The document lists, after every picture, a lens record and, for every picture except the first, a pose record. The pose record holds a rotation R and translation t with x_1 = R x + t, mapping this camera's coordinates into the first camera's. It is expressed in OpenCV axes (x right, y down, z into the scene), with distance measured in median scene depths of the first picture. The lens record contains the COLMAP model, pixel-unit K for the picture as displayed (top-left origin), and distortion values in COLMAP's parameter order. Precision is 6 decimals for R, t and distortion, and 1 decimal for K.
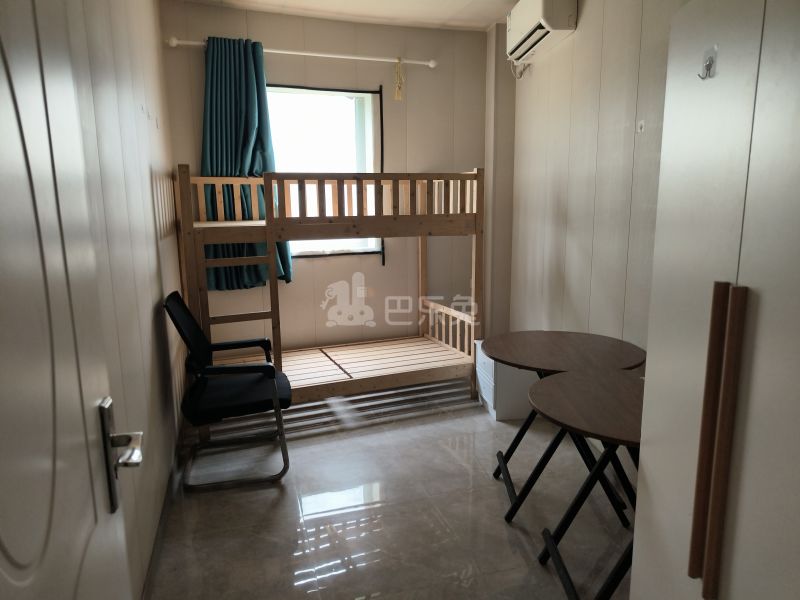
lens RADIAL K [[545.9, 0, 400.0], [0, 545.9, 300.0], [0, 0, 1]] dist [0.004902, -0.001490]
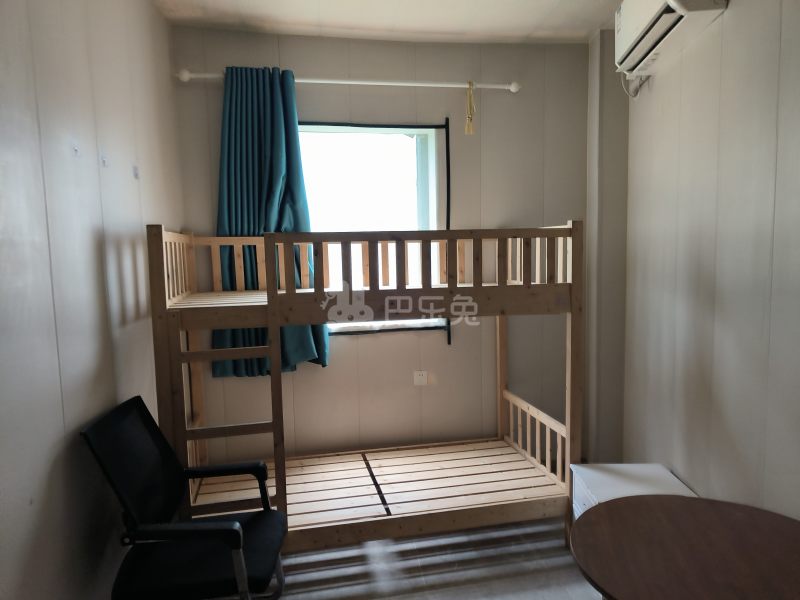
lens RADIAL K [[551.7, 0, 400.0], [0, 551.7, 300.0], [0, 0, 1]] dist [-0.002422, -0.001823]
pose [[0.982710, 0.008725, -0.184944, 0.052133], [-0.024697, 0.996140, -0.084232, -0.069830], [0.183495, 0.087343, 0.979133, 0.257240]]
